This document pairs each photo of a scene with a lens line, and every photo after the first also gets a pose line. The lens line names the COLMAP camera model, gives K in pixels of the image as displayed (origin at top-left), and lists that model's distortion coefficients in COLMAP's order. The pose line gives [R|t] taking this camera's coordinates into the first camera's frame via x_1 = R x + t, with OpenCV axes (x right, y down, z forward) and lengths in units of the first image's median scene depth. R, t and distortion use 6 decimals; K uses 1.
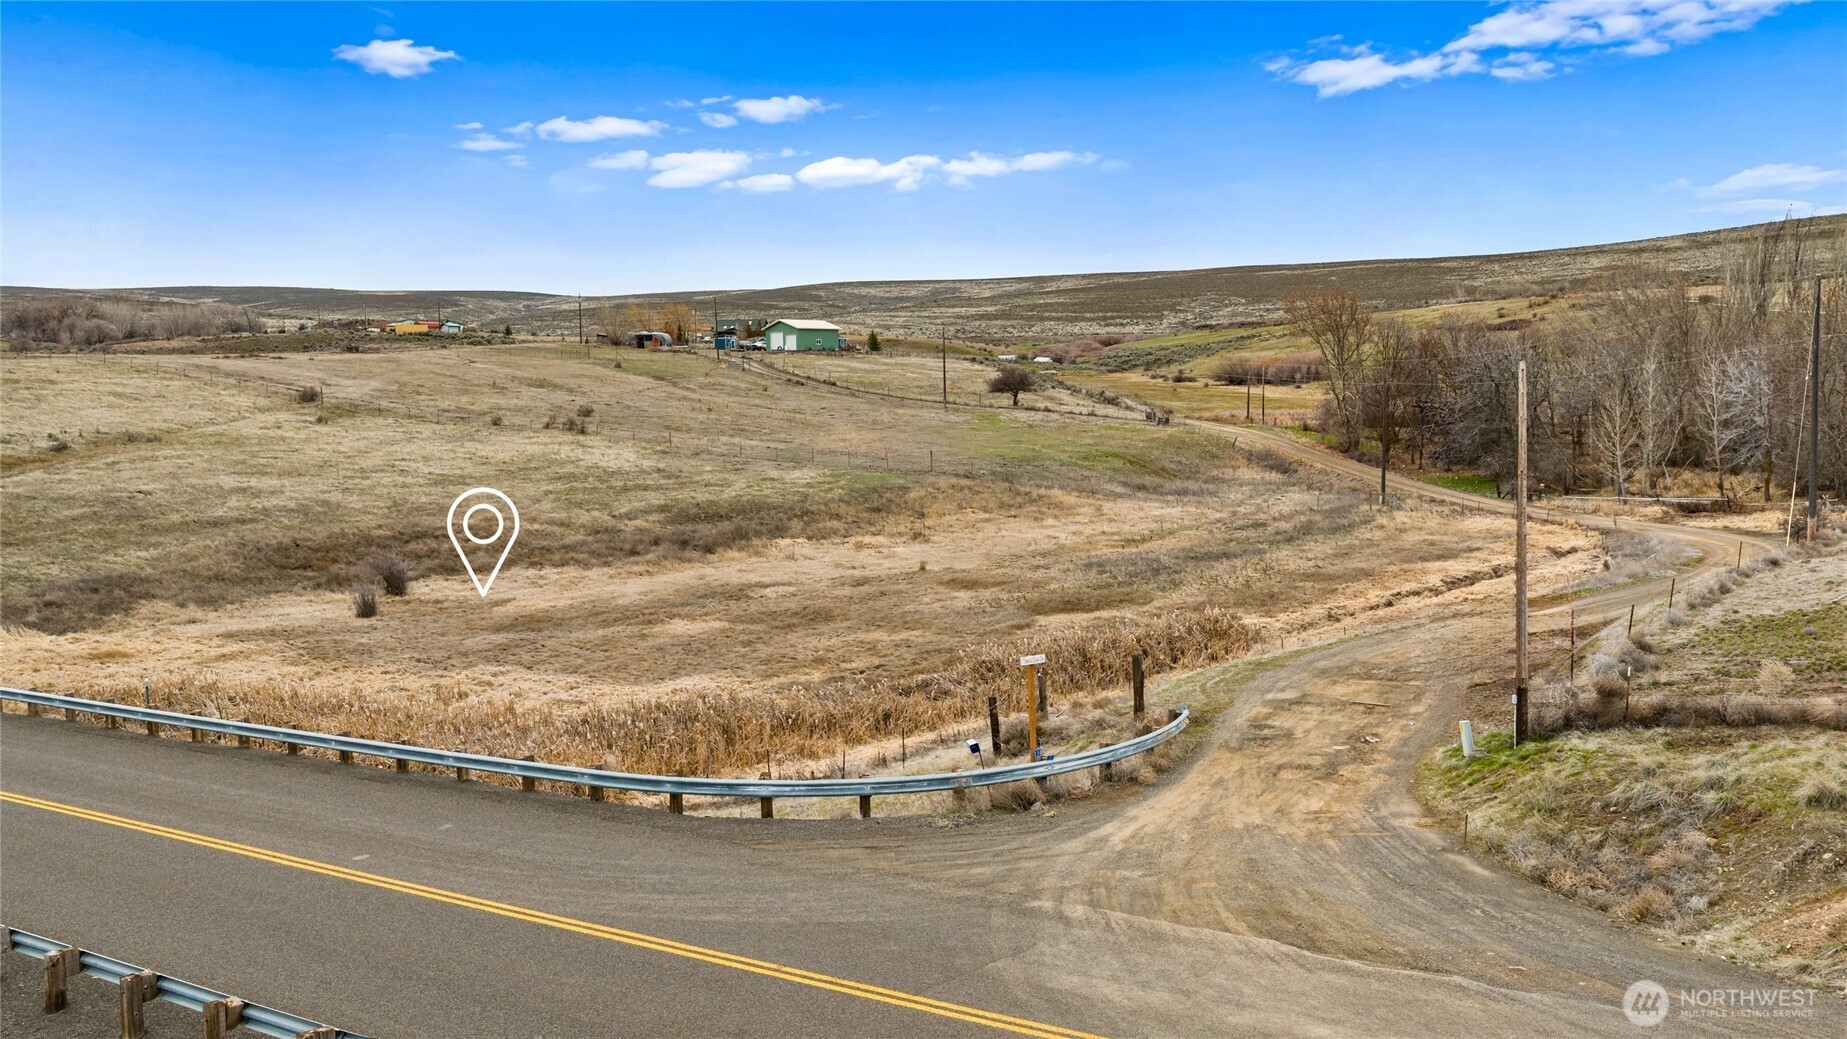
lens RADIAL K [[1500.2, 0, 923.5], [0, 1500.2, 519.5], [0, 0, 1]] dist [0.071677, -0.133023]
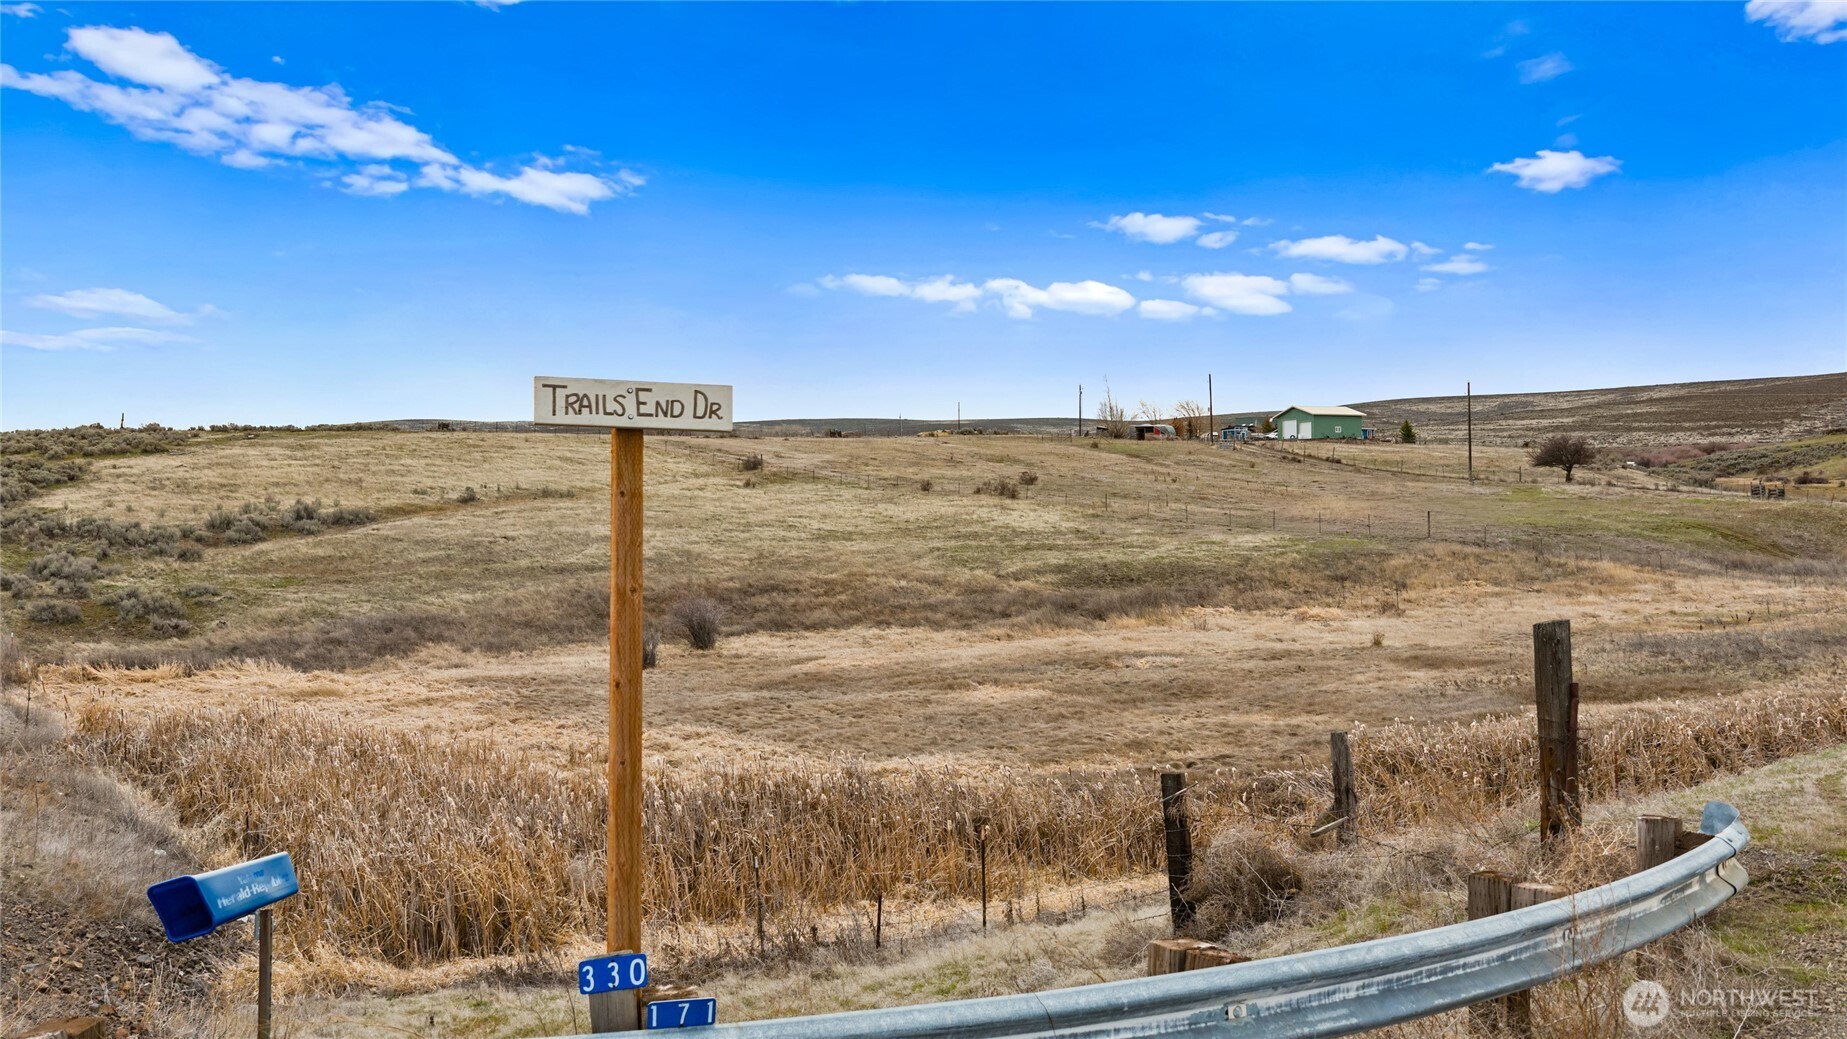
lens RADIAL K [[1500.2, 0, 923.5], [0, 1500.2, 519.5], [0, 0, 1]] dist [0.071677, -0.133023]
pose [[0.935885, 0.005216, -0.352267, 0.041062], [-0.034141, 0.996527, -0.075948, 0.029779], [0.350647, 0.083105, 0.932813, 0.217005]]
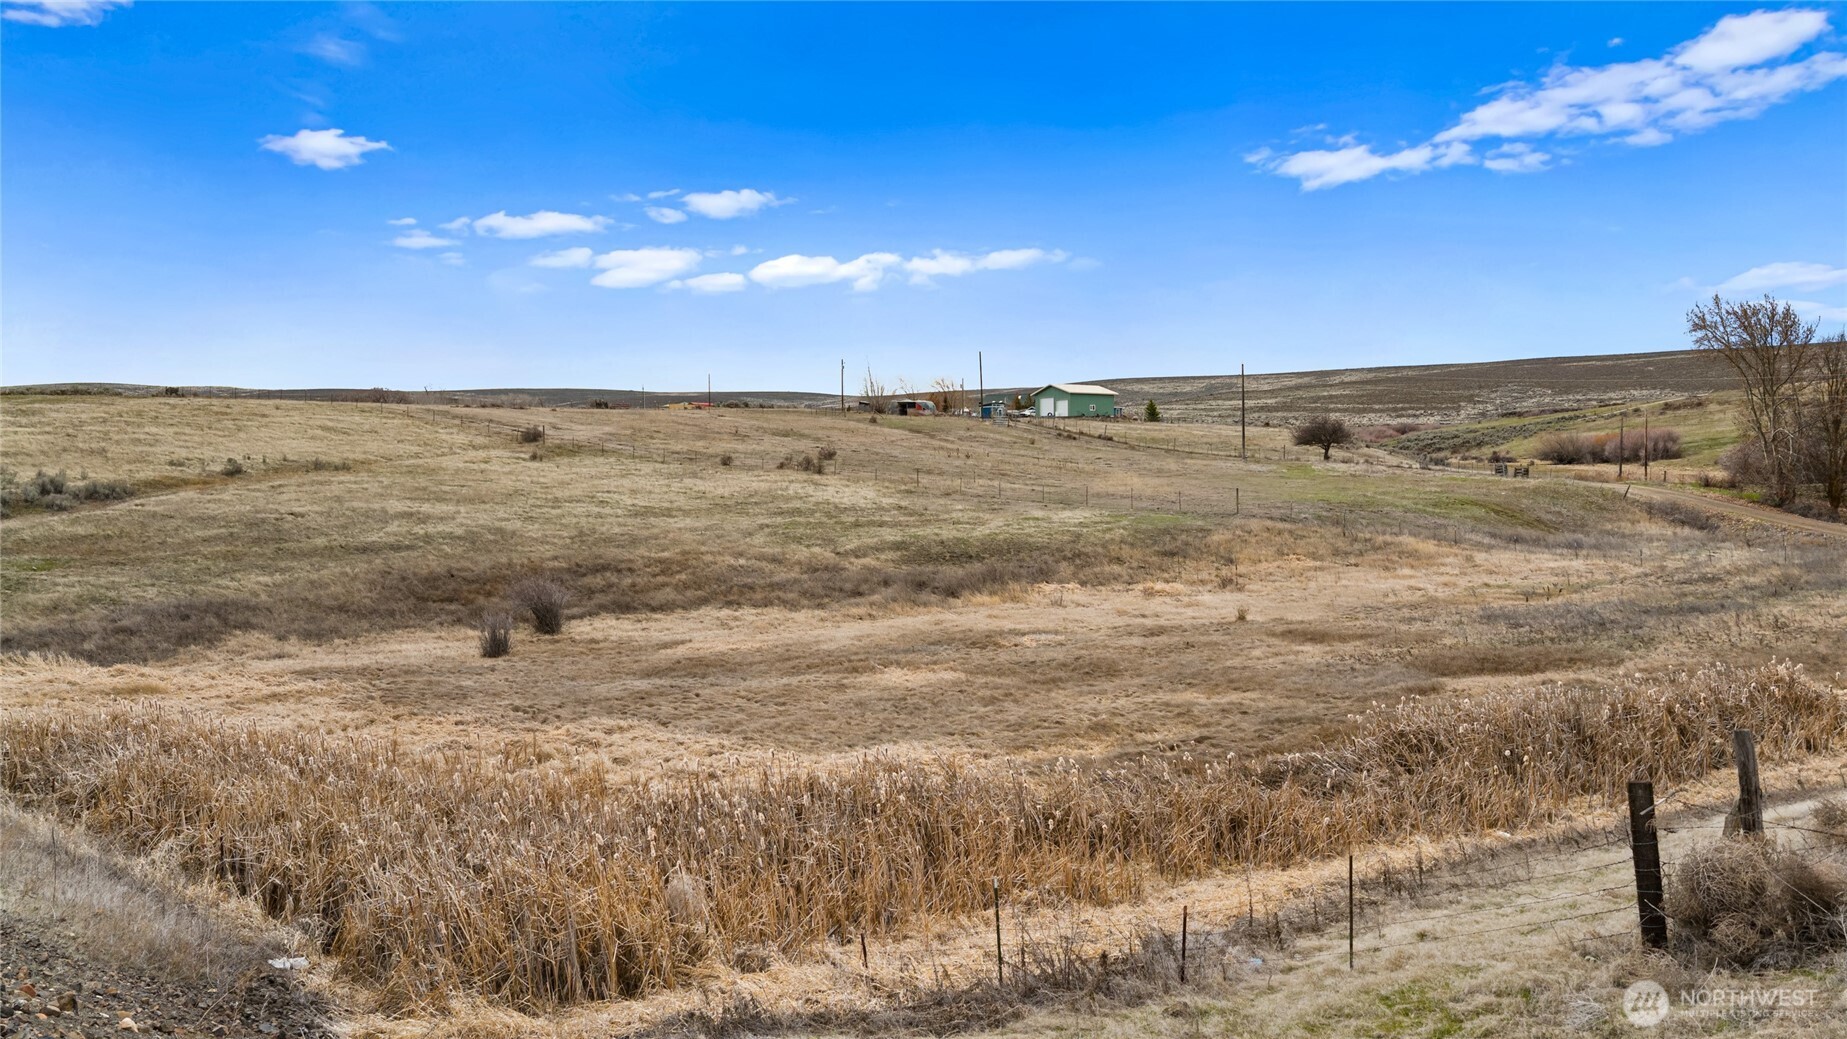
lens RADIAL K [[1498.8, 0, 923.5], [0, 1498.8, 519.5], [0, 0, 1]] dist [0.105908, -0.255465]
pose [[0.983963, 0.010307, -0.178074, -0.018689], [-0.022005, 0.997717, -0.063842, 0.029040], [0.177009, 0.066737, 0.981944, 0.217091]]
